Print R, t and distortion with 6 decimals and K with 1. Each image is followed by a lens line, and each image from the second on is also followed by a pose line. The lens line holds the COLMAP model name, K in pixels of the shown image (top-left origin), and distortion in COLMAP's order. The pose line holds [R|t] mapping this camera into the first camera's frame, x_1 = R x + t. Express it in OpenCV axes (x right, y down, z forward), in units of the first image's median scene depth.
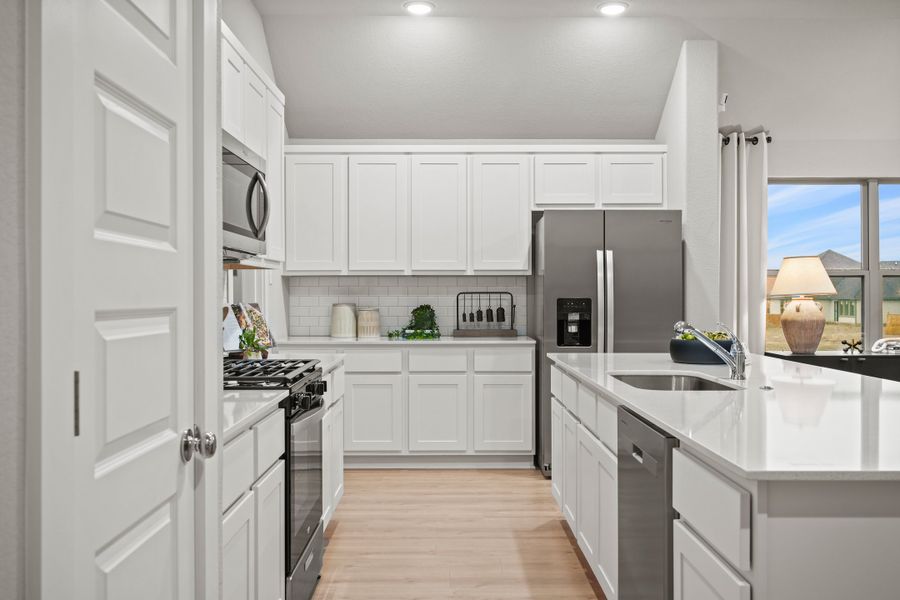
lens RADIAL K [[839.2, 0, 450.0], [0, 839.2, 300.0], [0, 0, 1]] dist [-0.000315, 0.000596]
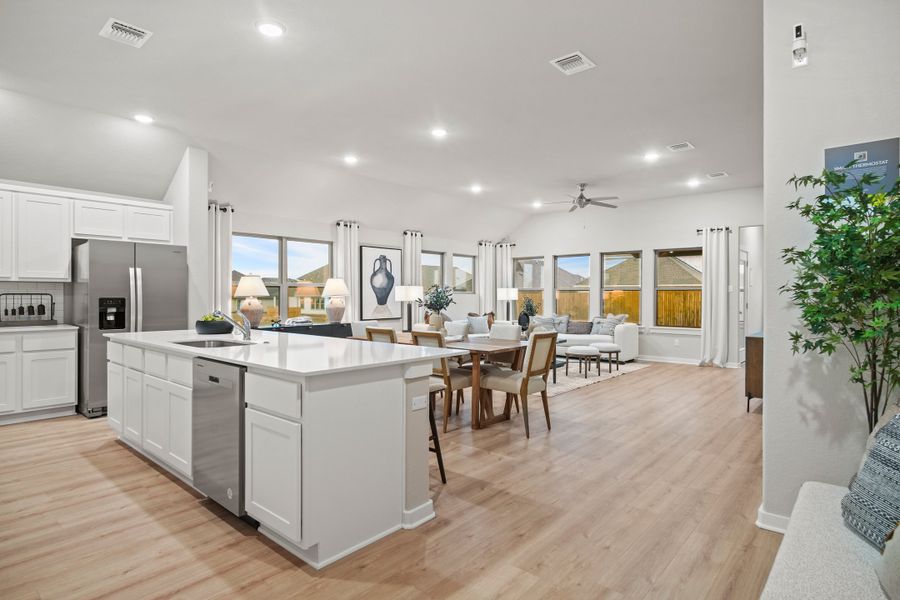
lens RADIAL K [[480.1, 0, 450.0], [0, 480.1, 300.0], [0, 0, 1]] dist [-0.000888, 0.000036]
pose [[0.663784, -0.003502, 0.747916, -0.088706], [0.001745, 0.999994, 0.003134, -0.000065], [-0.747922, -0.000775, 0.663786, -0.042509]]
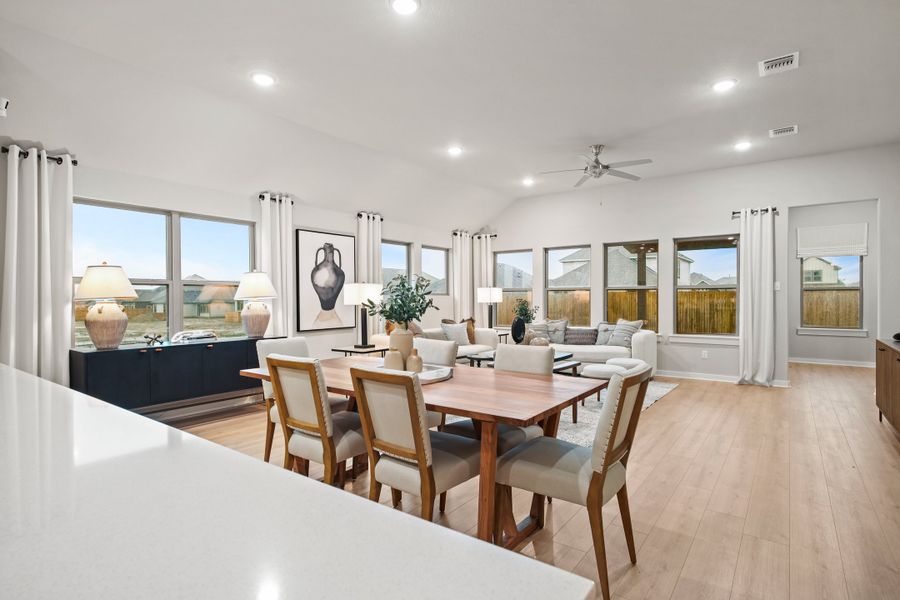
lens RADIAL K [[480.1, 0, 450.0], [0, 480.1, 300.0], [0, 0, 1]] dist [-0.000888, 0.000036]
pose [[0.606842, -0.003061, 0.794816, 0.179287], [0.008203, 0.999963, -0.002412, 0.001169], [-0.794780, 0.007983, 0.606845, 0.210902]]
